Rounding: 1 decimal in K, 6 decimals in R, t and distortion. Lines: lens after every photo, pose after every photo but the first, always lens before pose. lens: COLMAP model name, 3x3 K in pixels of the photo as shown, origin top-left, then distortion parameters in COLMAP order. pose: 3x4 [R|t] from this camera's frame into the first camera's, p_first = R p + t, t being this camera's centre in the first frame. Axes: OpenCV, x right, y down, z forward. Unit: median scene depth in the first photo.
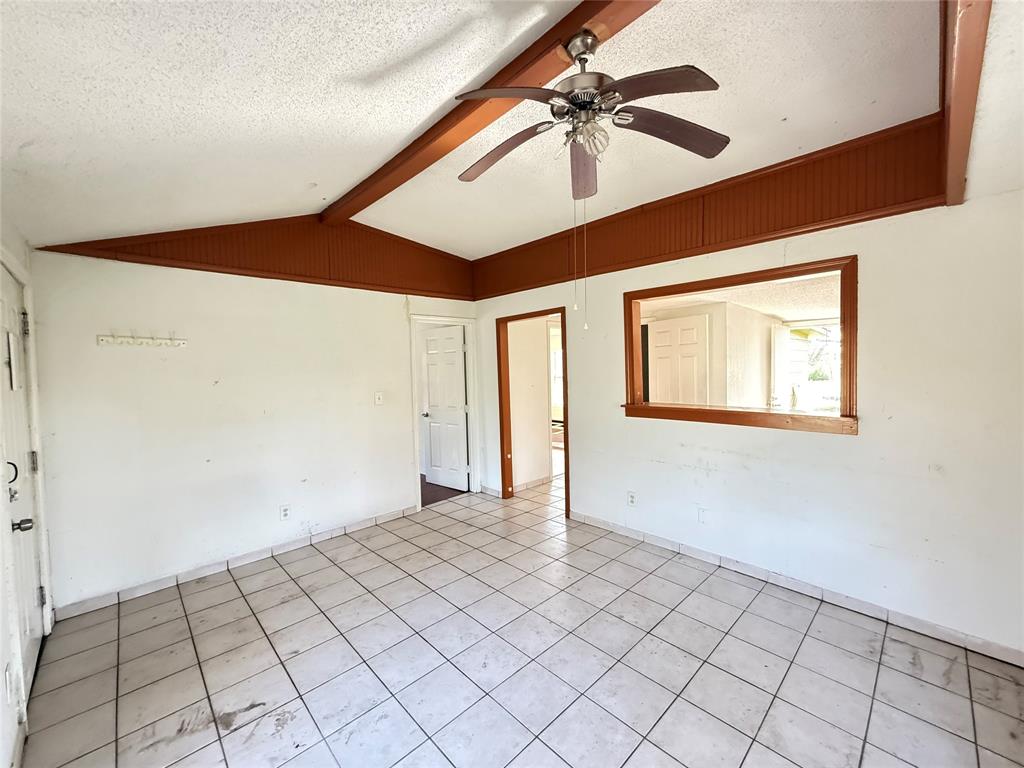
lens RADIAL K [[408.3, 0, 510.0], [0, 408.3, 383.3], [0, 0, 1]] dist [-0.000526, 0.000023]
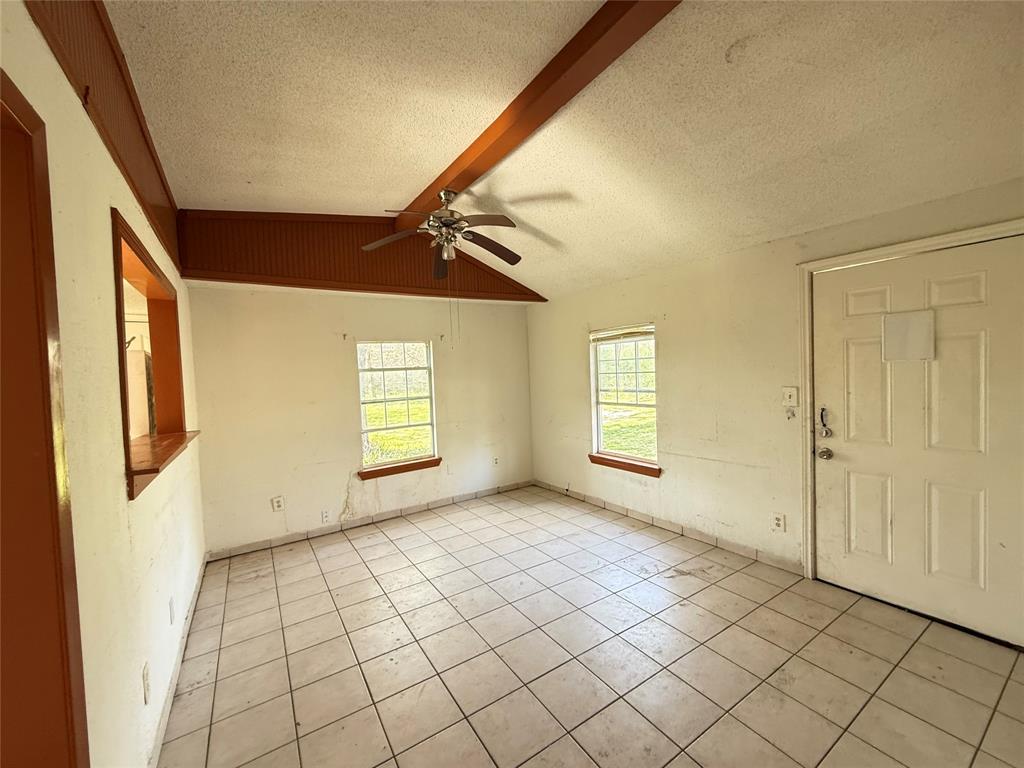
lens RADIAL K [[408.3, 0, 510.0], [0, 408.3, 383.3], [0, 0, 1]] dist [-0.000526, 0.000023]
pose [[-0.977650, 0.054314, 0.203103, -0.338394], [0.068602, 0.995590, 0.063980, -0.075297], [-0.198732, 0.076484, -0.977065, 2.283006]]
